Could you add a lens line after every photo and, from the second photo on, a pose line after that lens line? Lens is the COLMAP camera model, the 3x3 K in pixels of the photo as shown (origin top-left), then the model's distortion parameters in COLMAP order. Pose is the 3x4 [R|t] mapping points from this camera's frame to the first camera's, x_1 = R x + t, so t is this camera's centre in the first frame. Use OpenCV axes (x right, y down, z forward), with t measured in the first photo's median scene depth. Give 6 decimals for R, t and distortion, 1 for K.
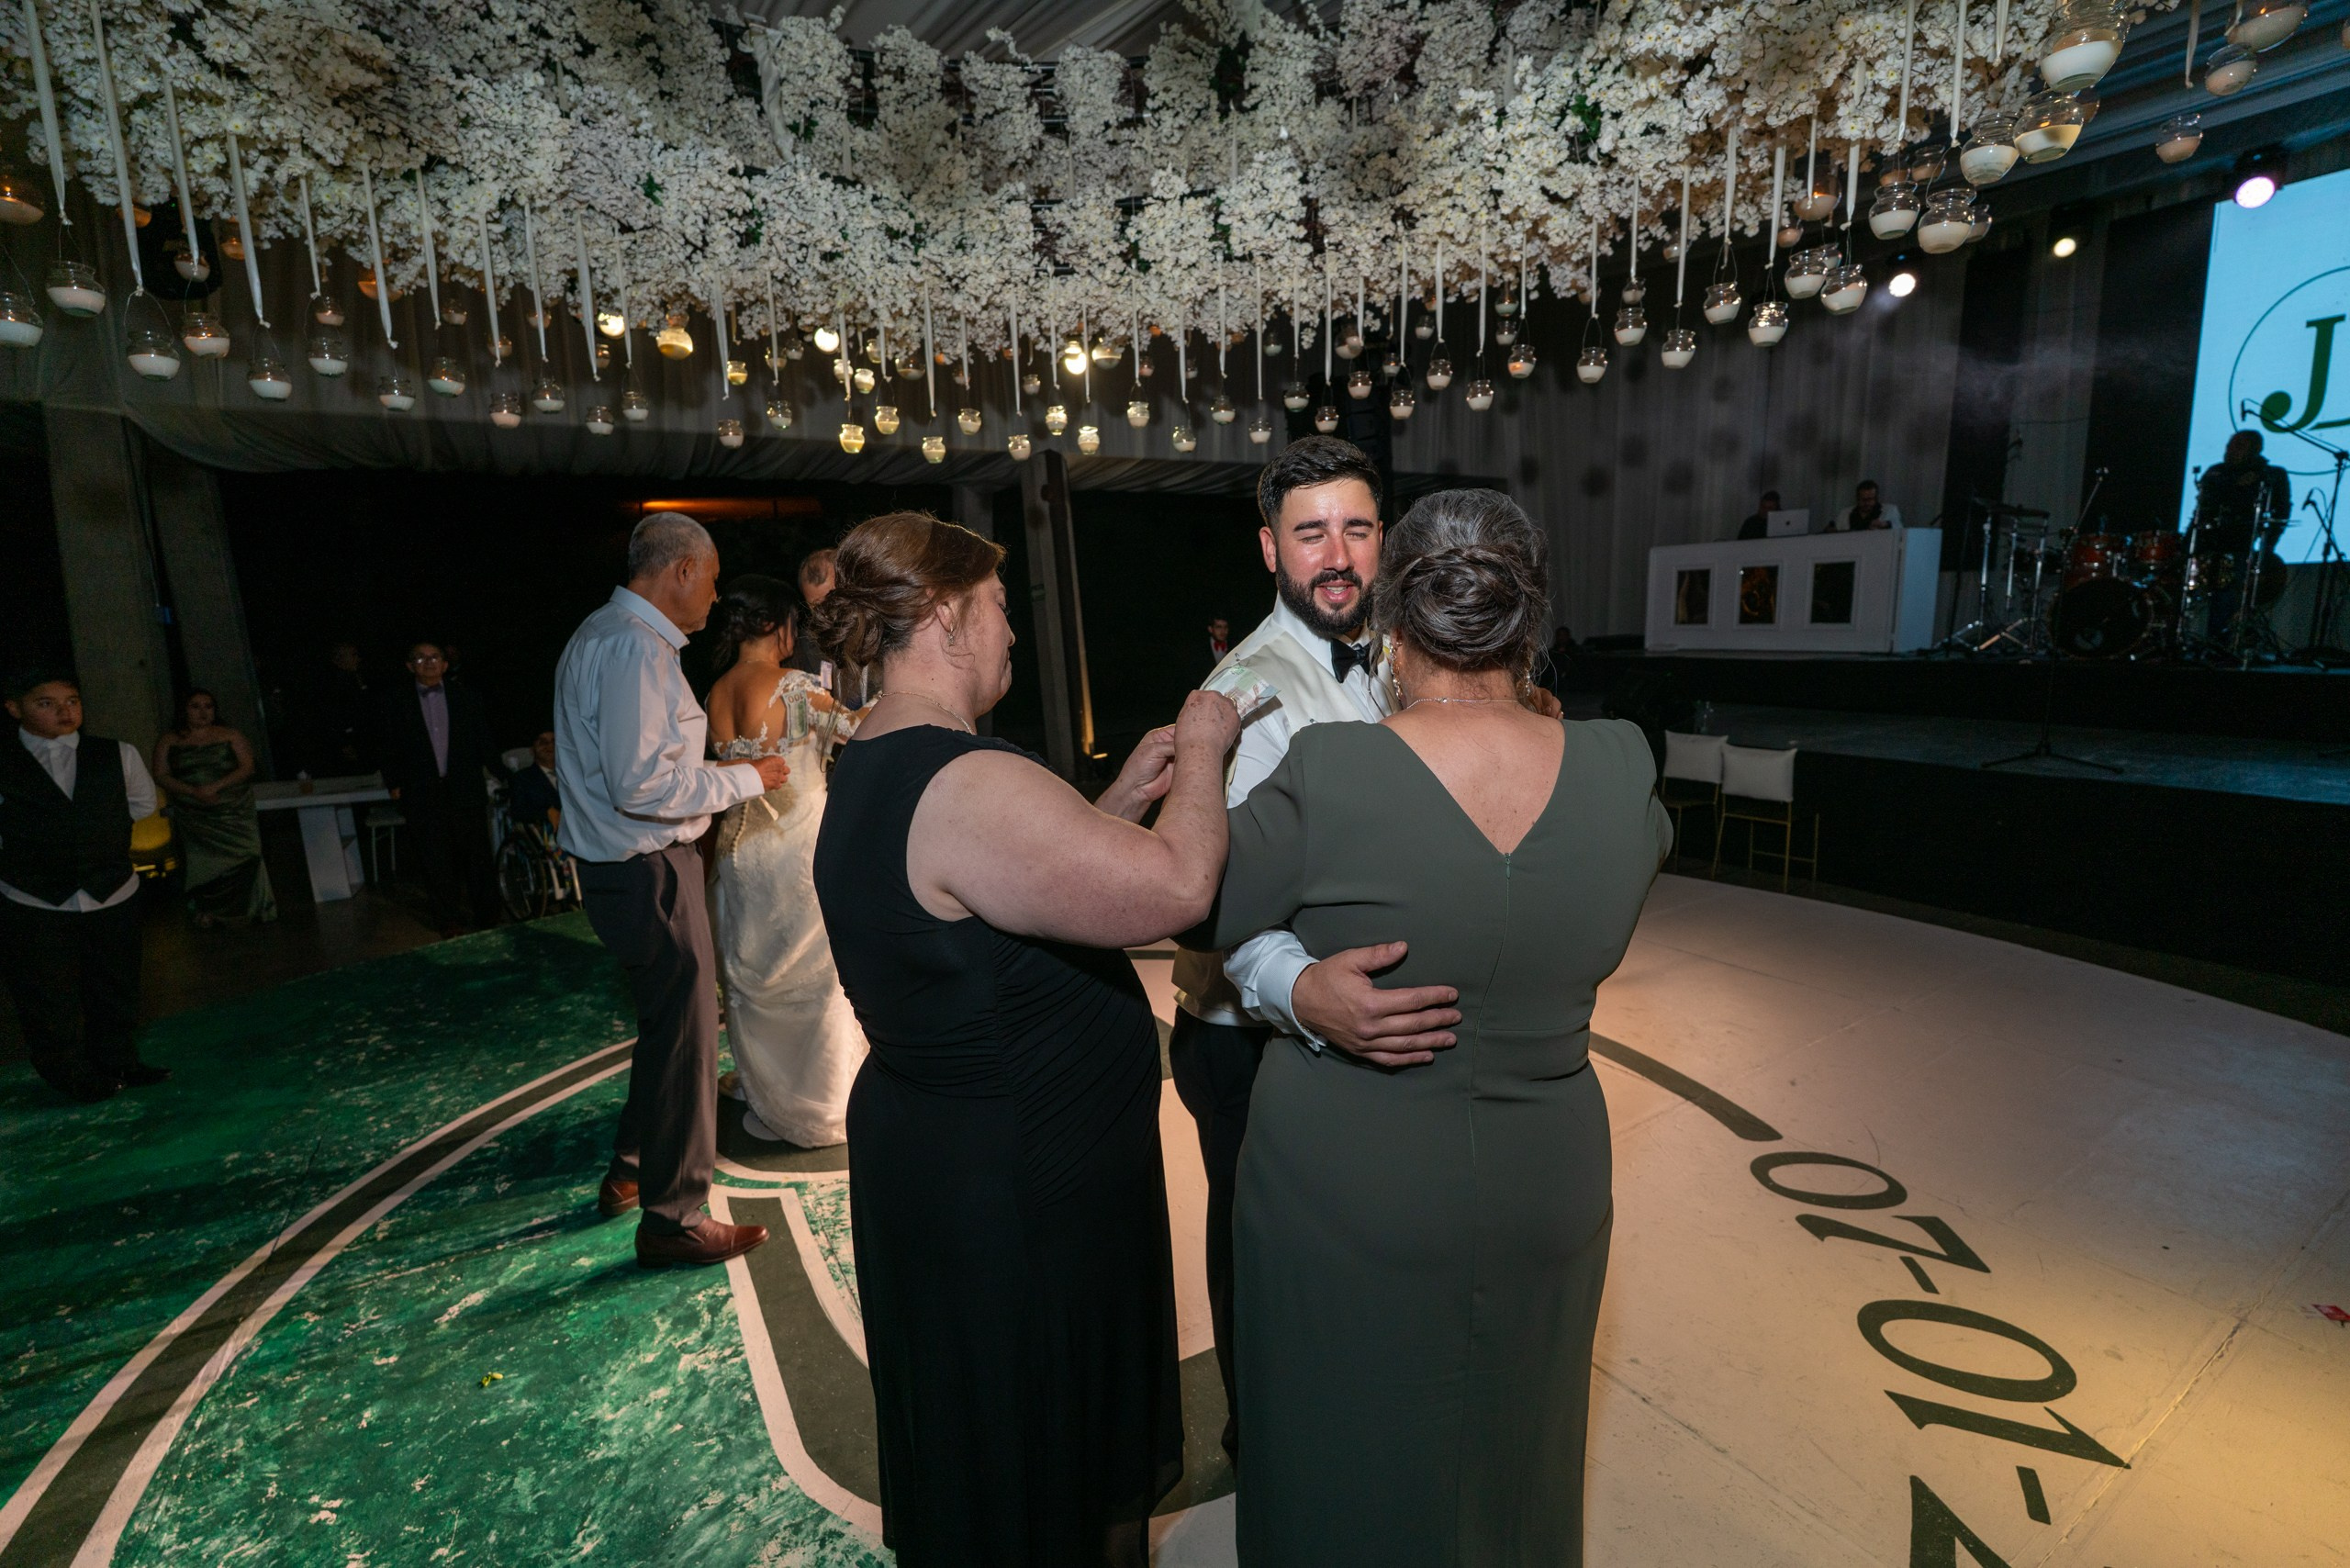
lens RADIAL K [[1016.4, 0, 1171.9], [0, 1016.4, 779.7], [0, 0, 1]] dist [-0.008185, 0.001633]
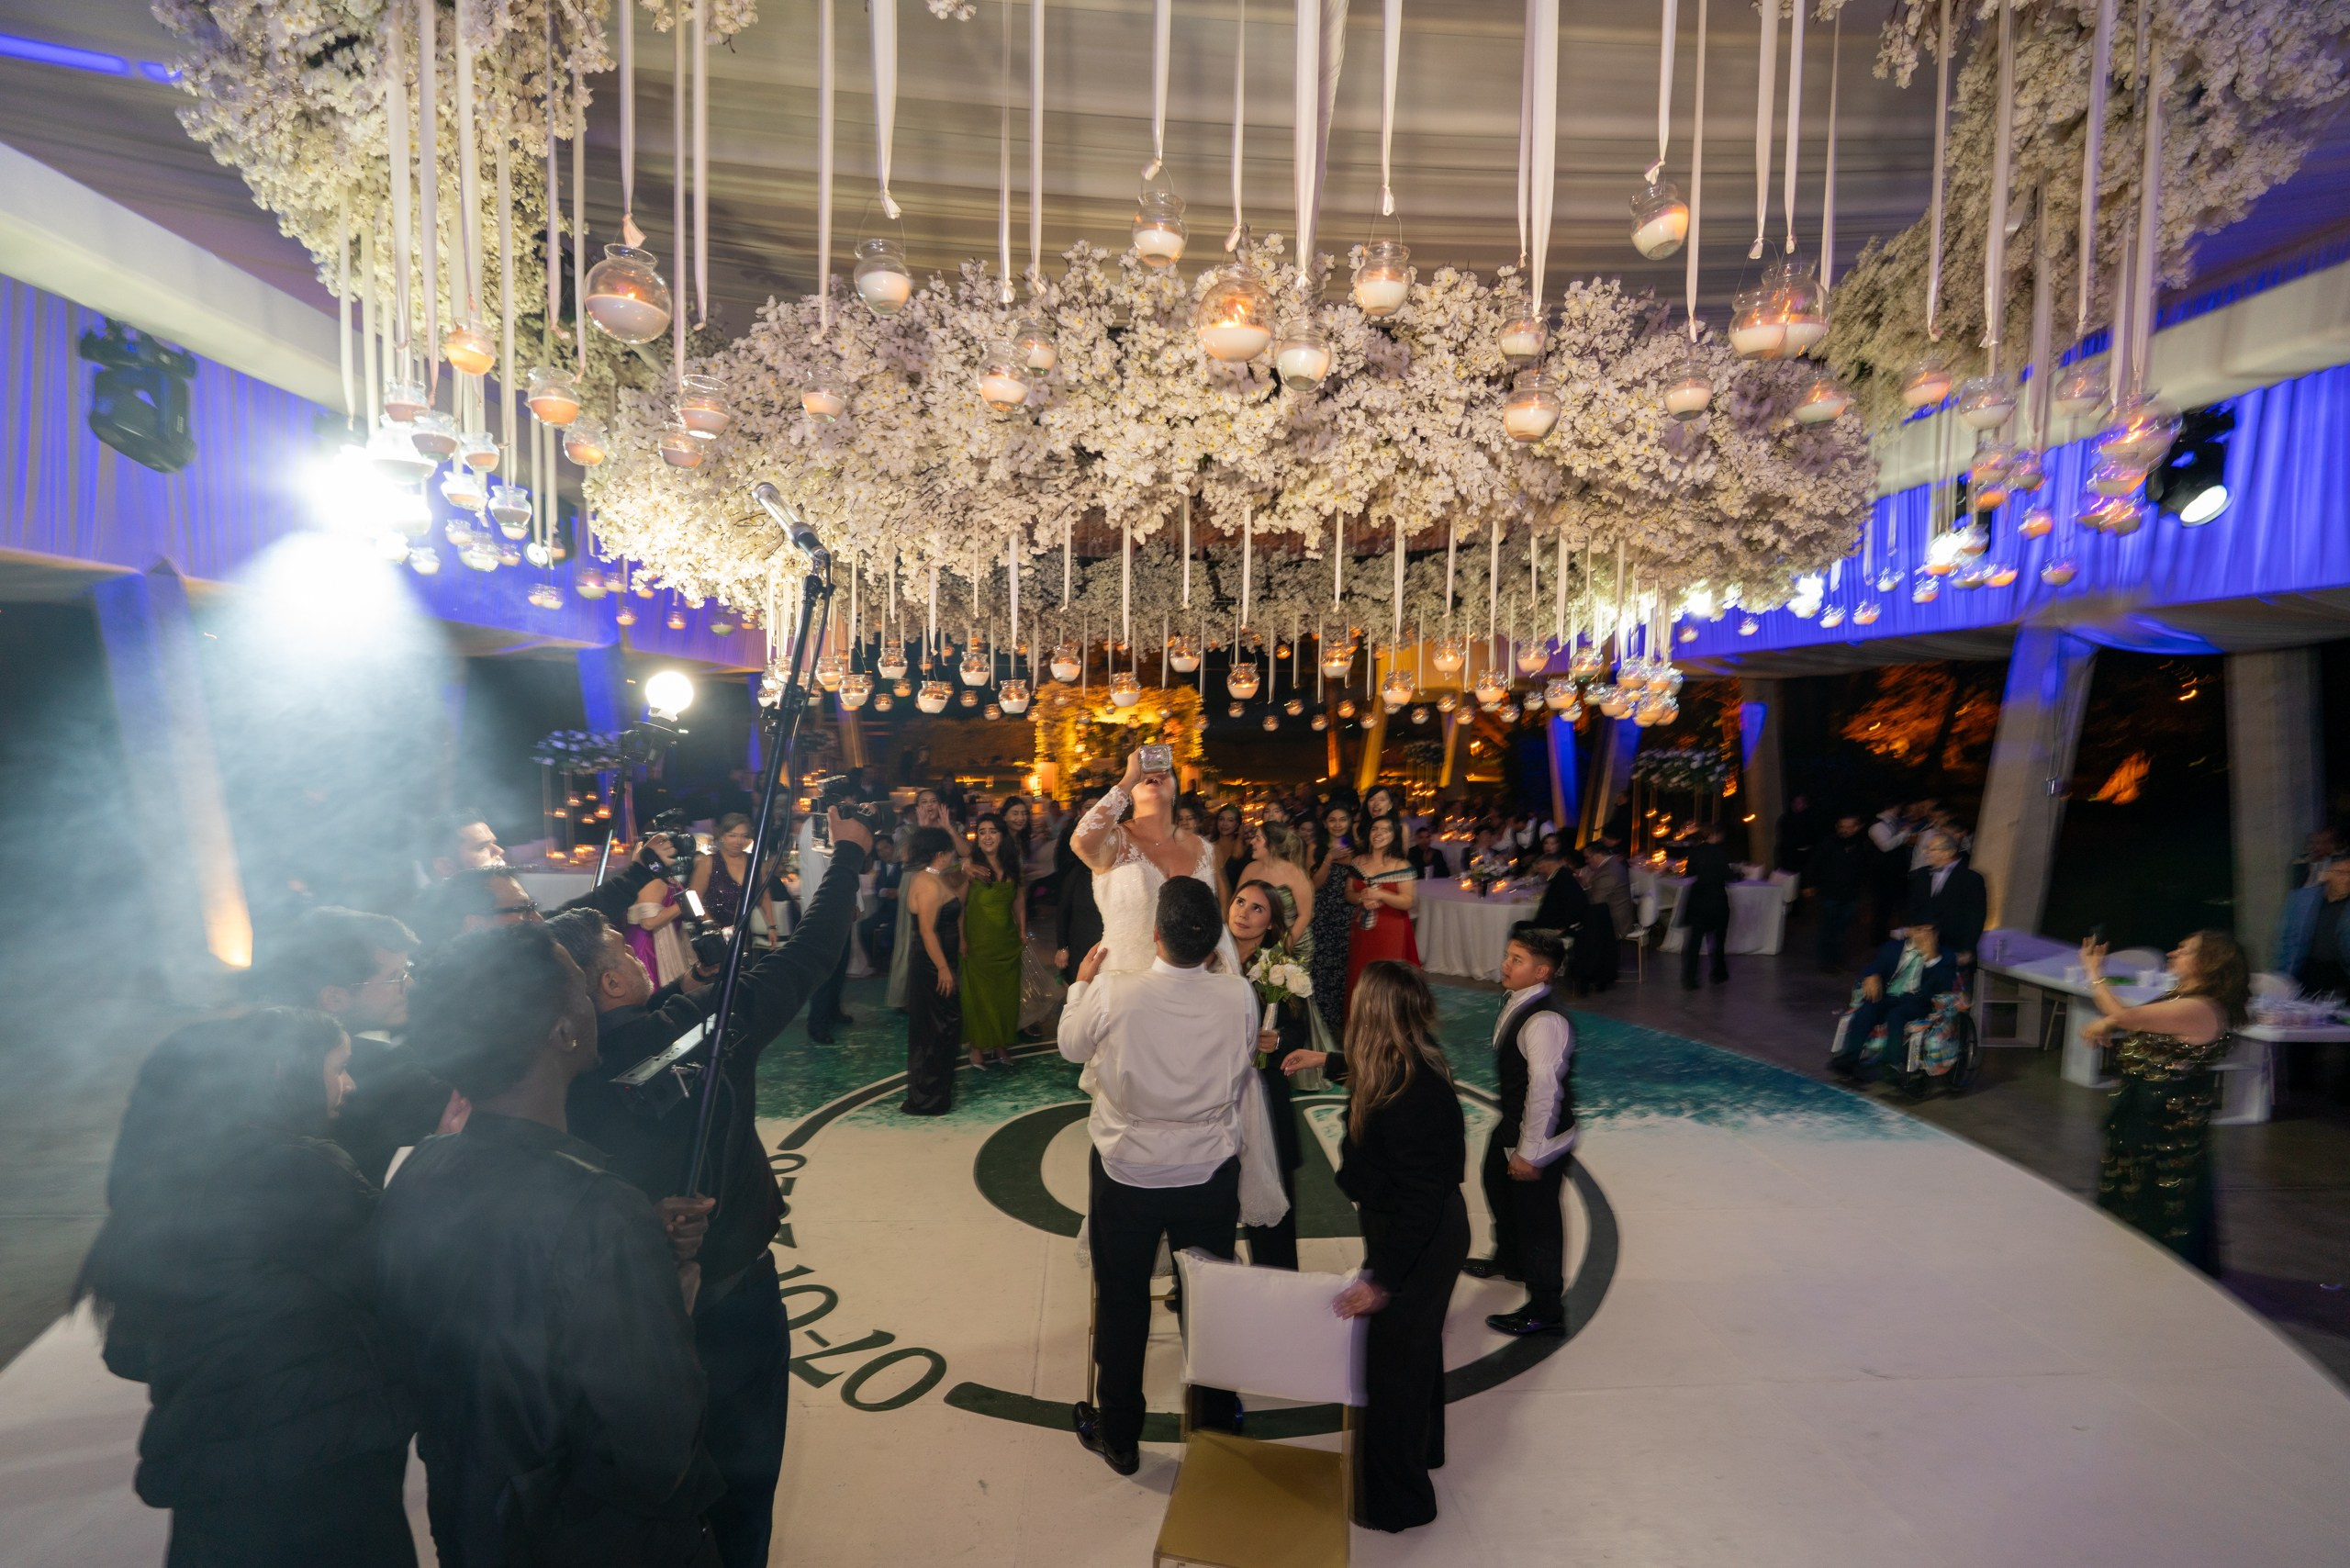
lens RADIAL K [[1016.4, 0, 1163.9], [0, 1016.4, 794.4], [0, 0, 1]] dist [-0.008185, 0.001633]
pose [[-0.463464, 0.082525, -0.882265, 1.130705], [-0.146542, 0.974806, 0.168161, -0.414212], [0.873915, 0.207226, -0.439694, 1.244416]]
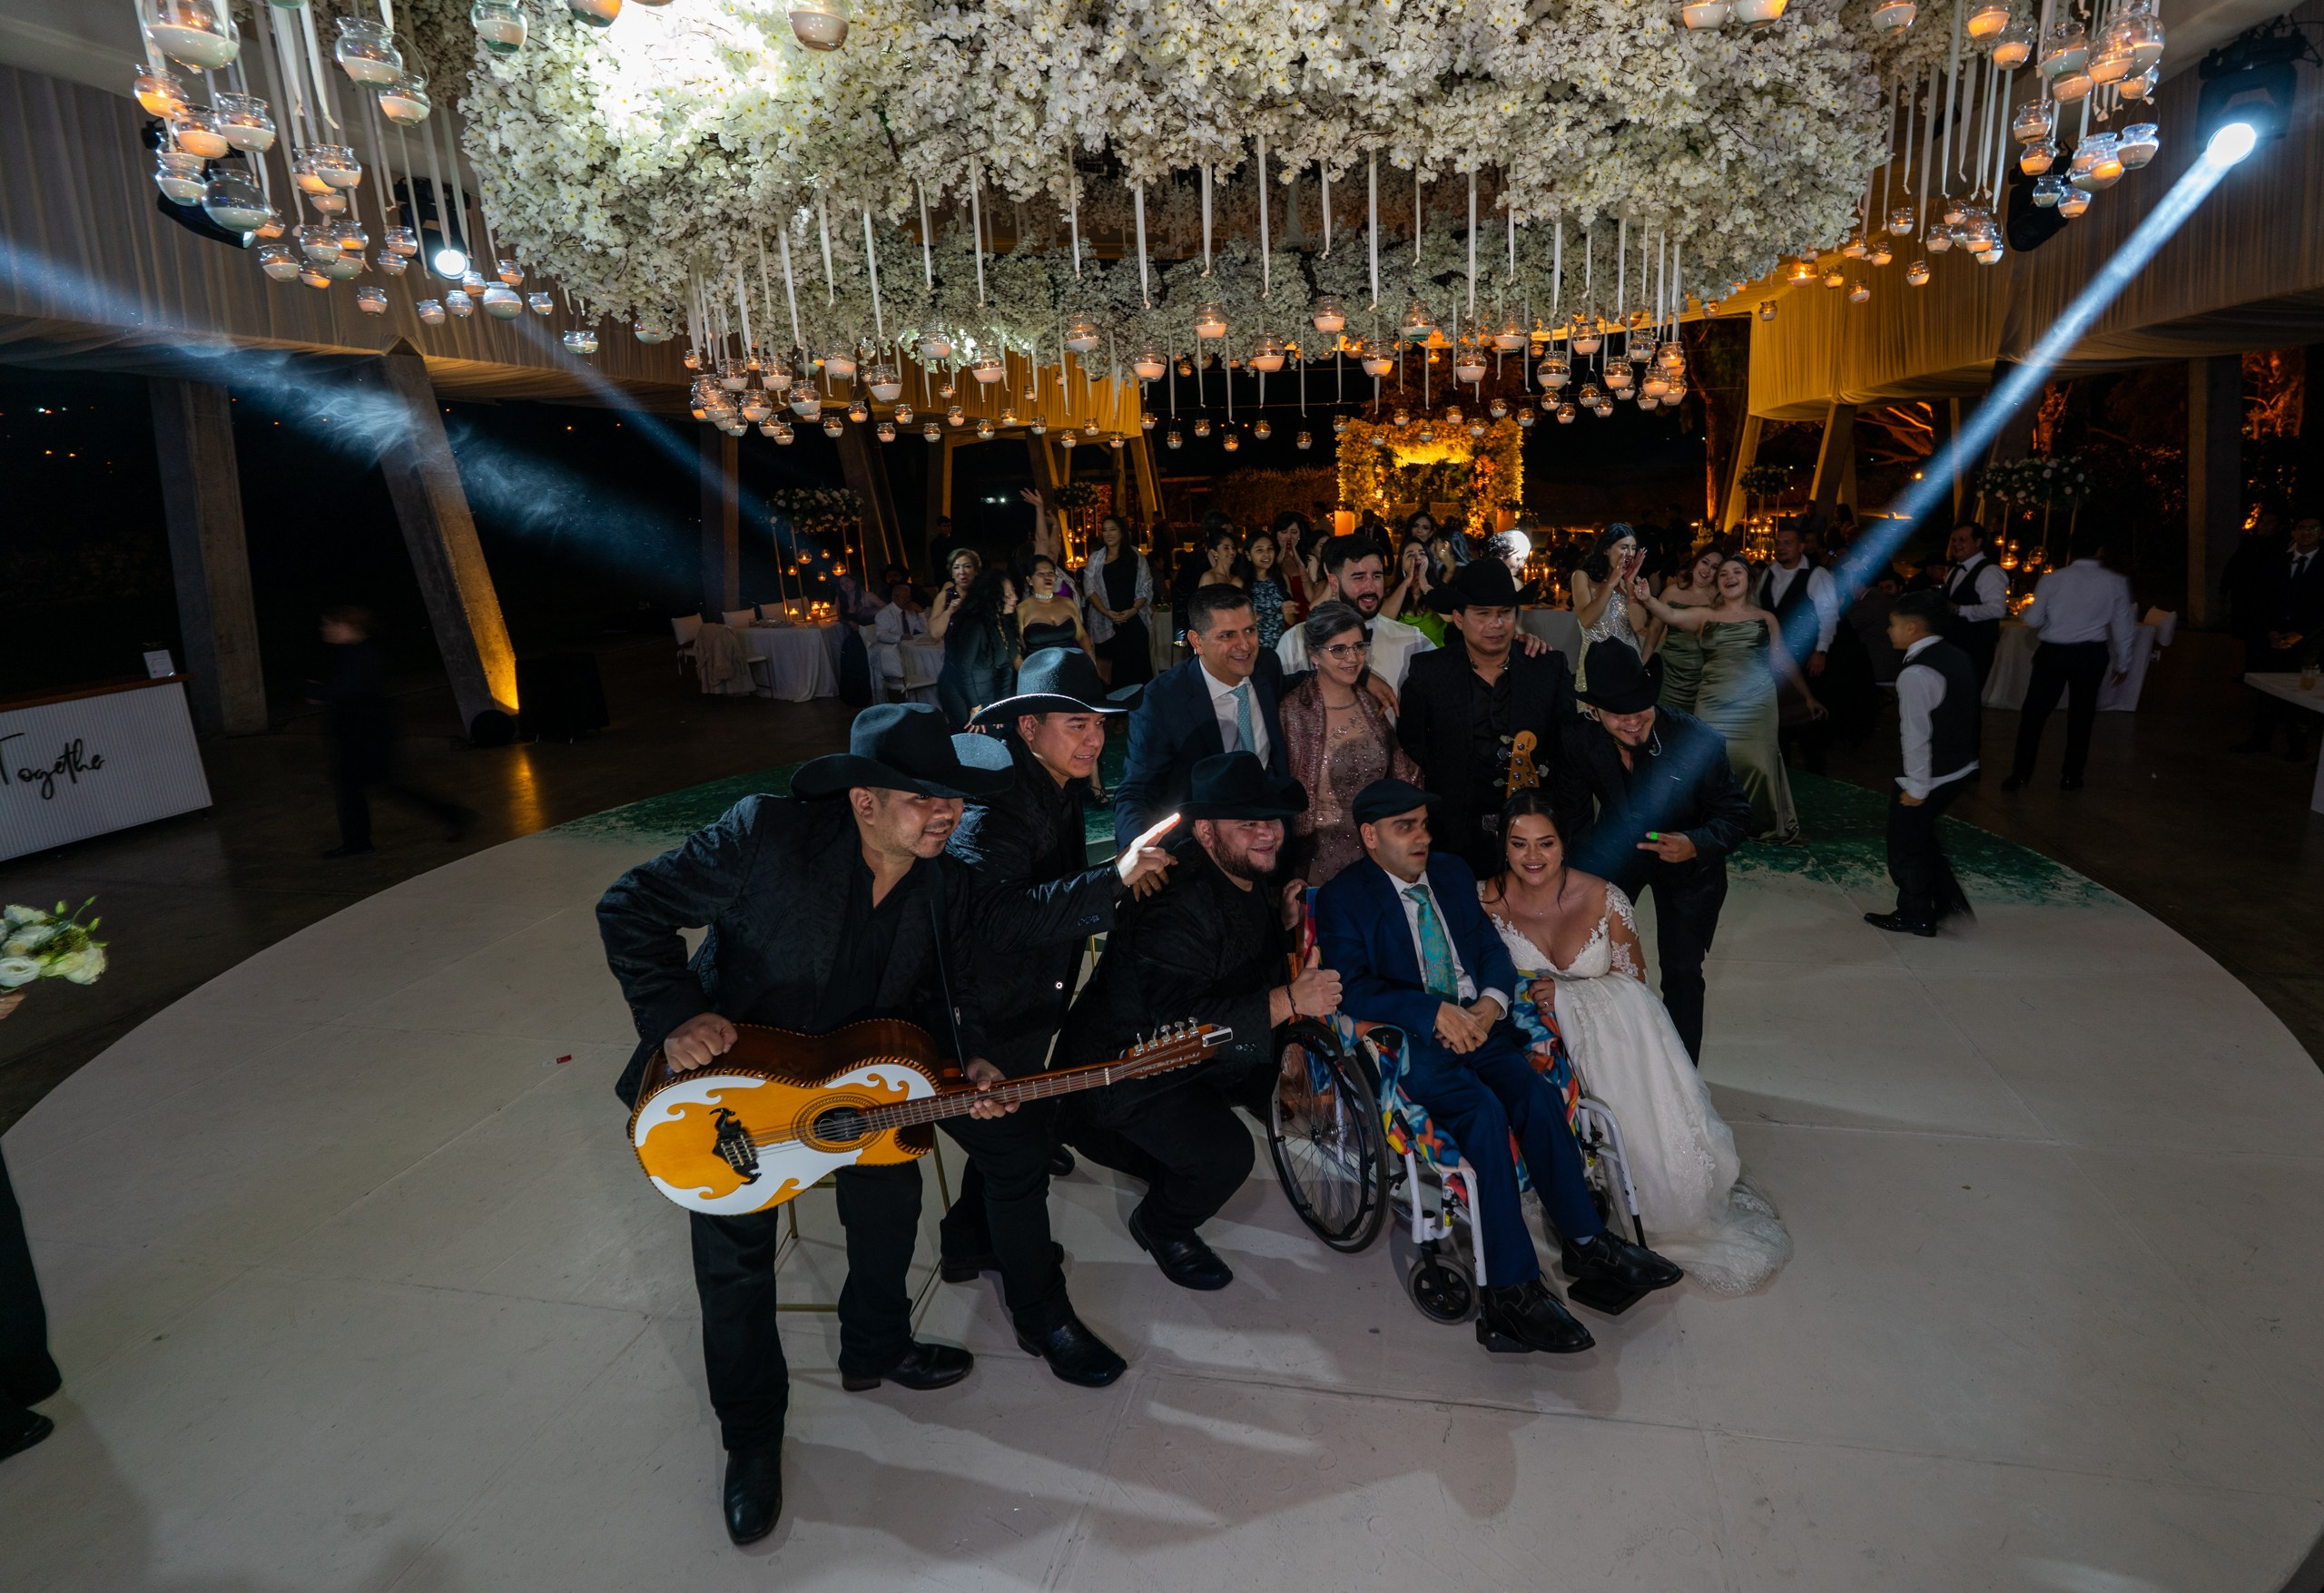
lens RADIAL K [[1117.3, 0, 1278.1], [0, 1117.3, 734.4], [0, 0, 1]] dist [-0.010507, 0.003534]
pose [[-0.653690, 0.216325, -0.725185, 0.919596], [-0.076095, 0.934626, 0.347396, -0.424609], [0.752927, 0.282272, -0.594494, 1.679724]]
